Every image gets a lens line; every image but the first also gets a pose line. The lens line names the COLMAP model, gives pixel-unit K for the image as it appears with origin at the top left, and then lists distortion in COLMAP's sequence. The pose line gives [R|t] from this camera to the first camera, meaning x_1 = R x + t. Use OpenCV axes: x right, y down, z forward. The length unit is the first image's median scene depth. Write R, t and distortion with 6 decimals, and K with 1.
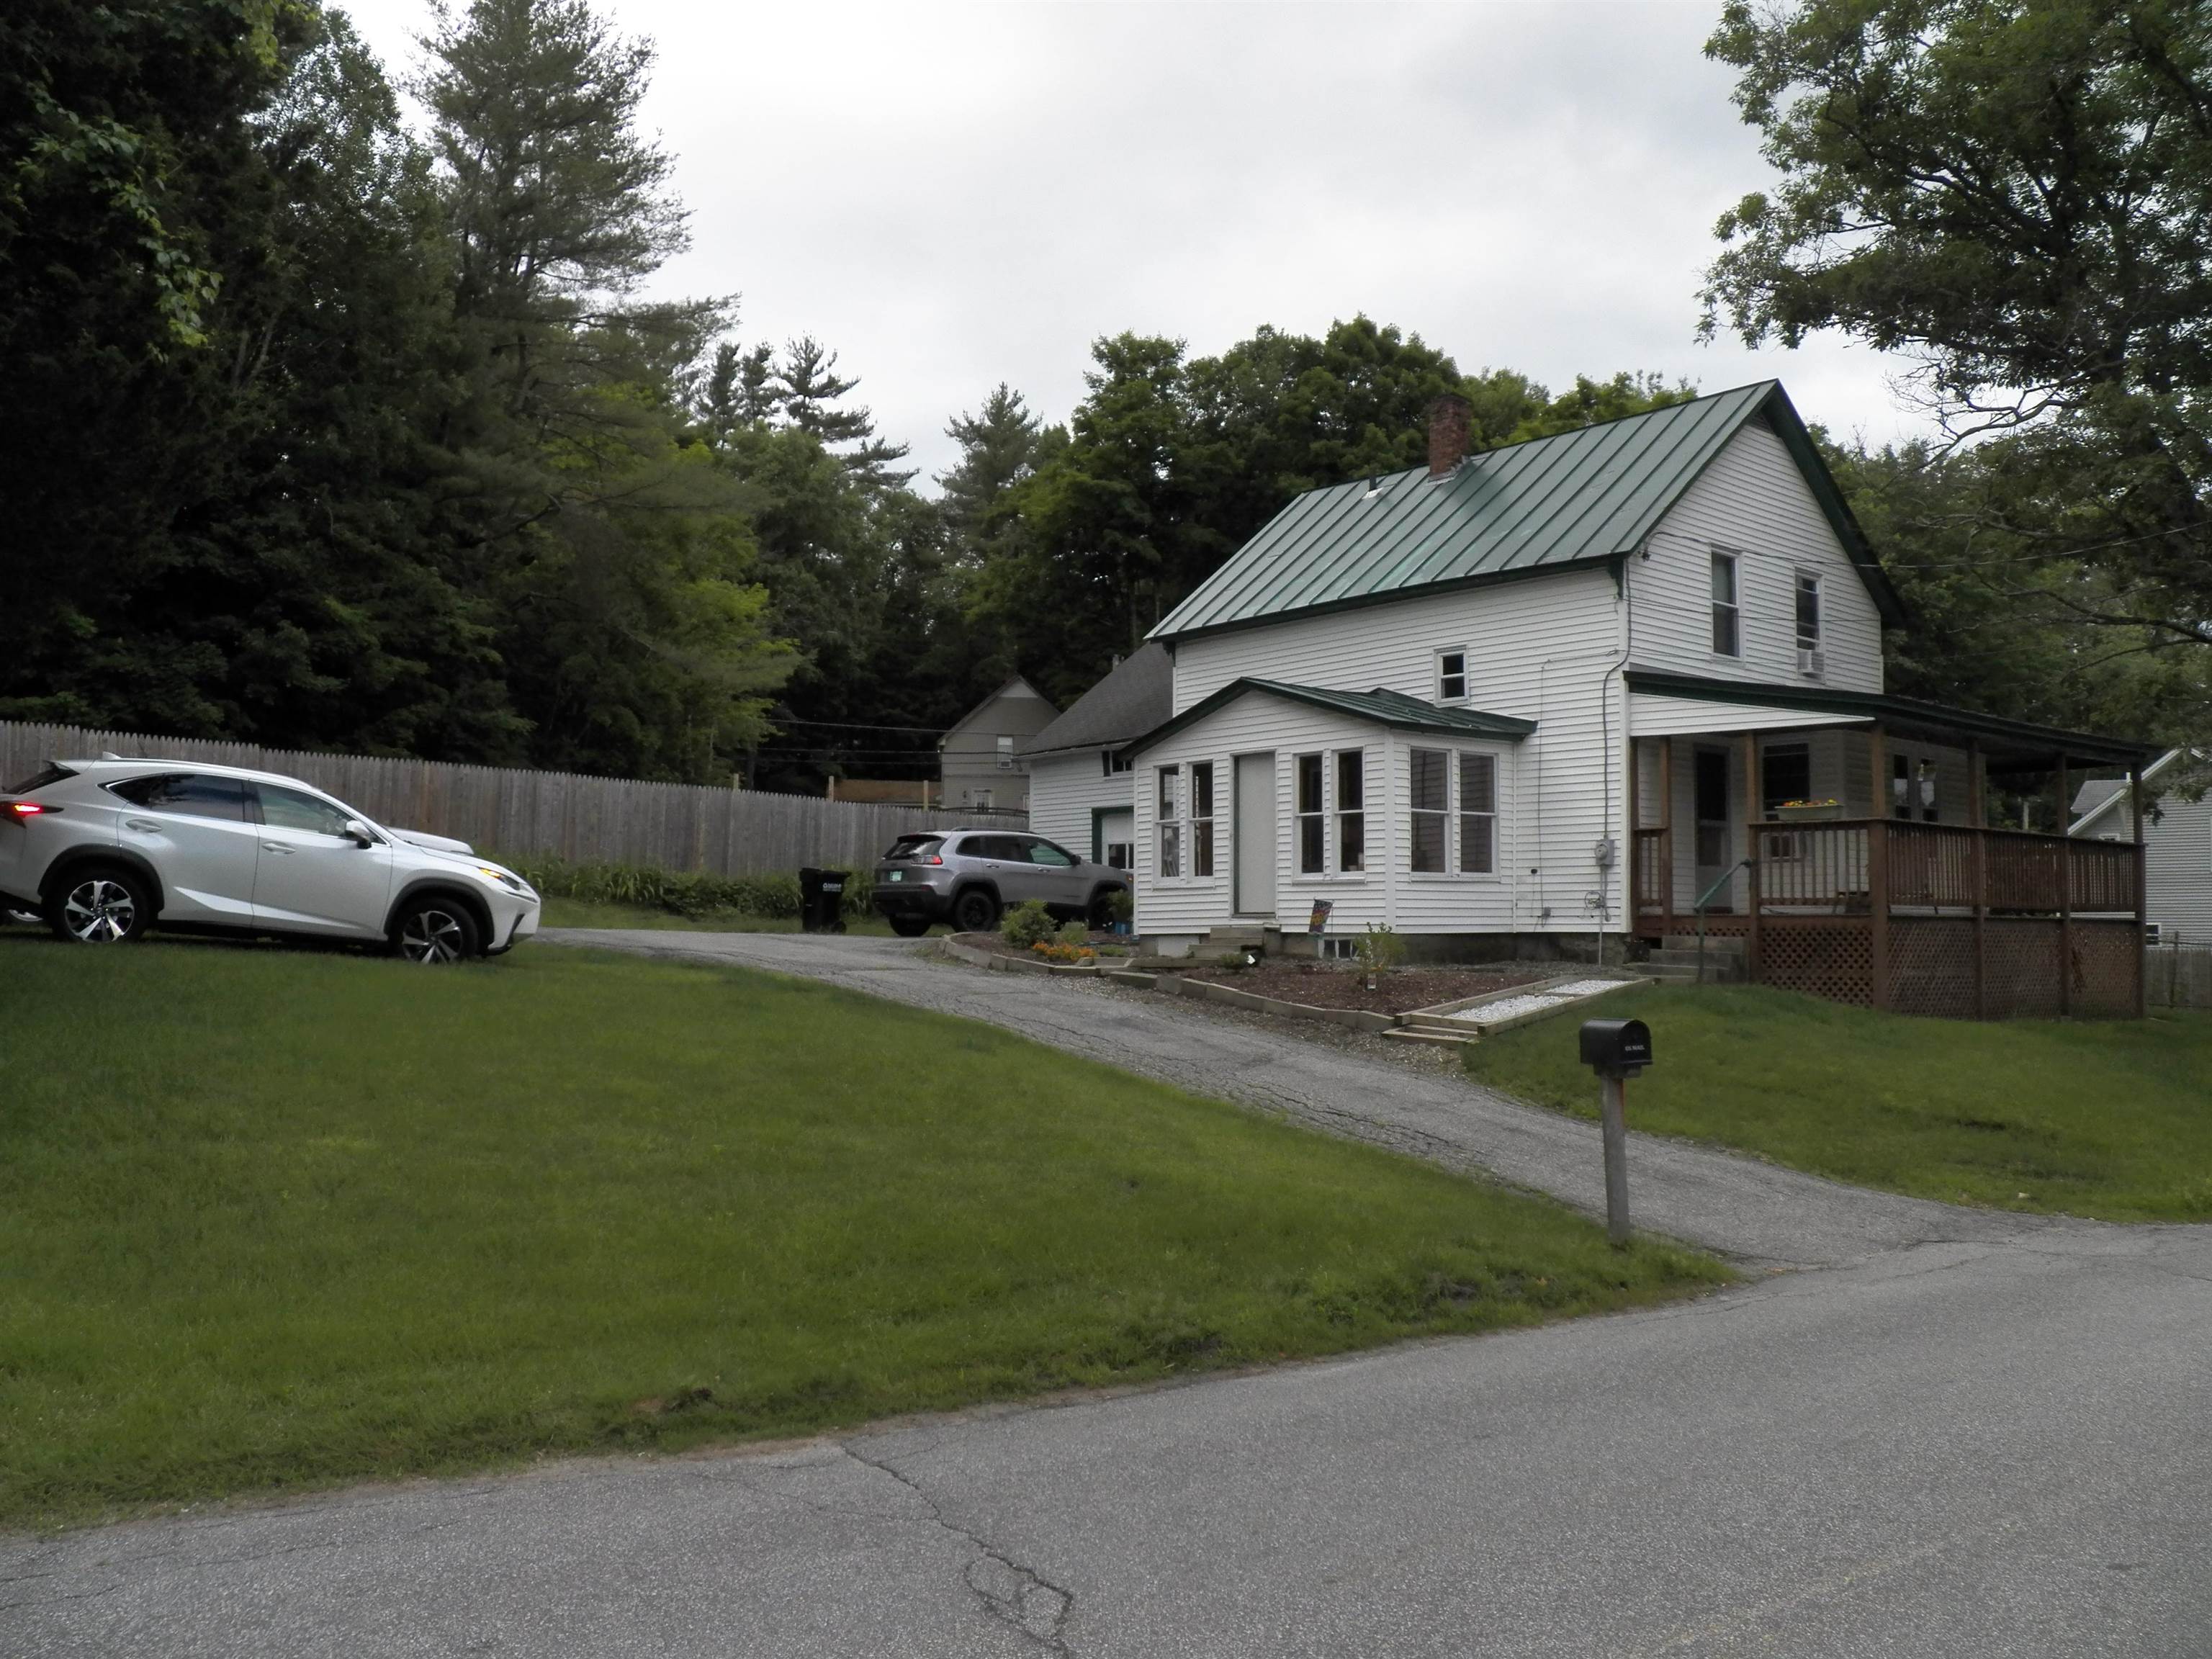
lens RADIAL K [[1804.5, 0, 1114.1], [0, 1804.5, 845.2], [0, 0, 1]] dist [-0.127055, 0.084237]
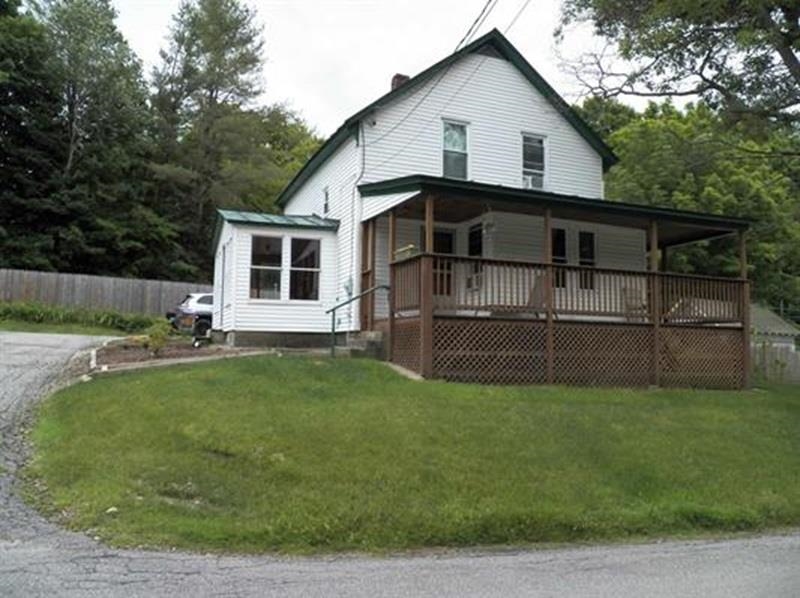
lens RADIAL K [[652.6, 0, 403.2], [0, 652.6, 303.2], [0, 0, 1]] dist [-0.127055, 0.084237]
pose [[0.952984, -0.014916, -0.302655, 0.462627], [0.004851, 0.999411, -0.033981, 0.038518], [0.302983, 0.030915, 0.952494, 0.342194]]
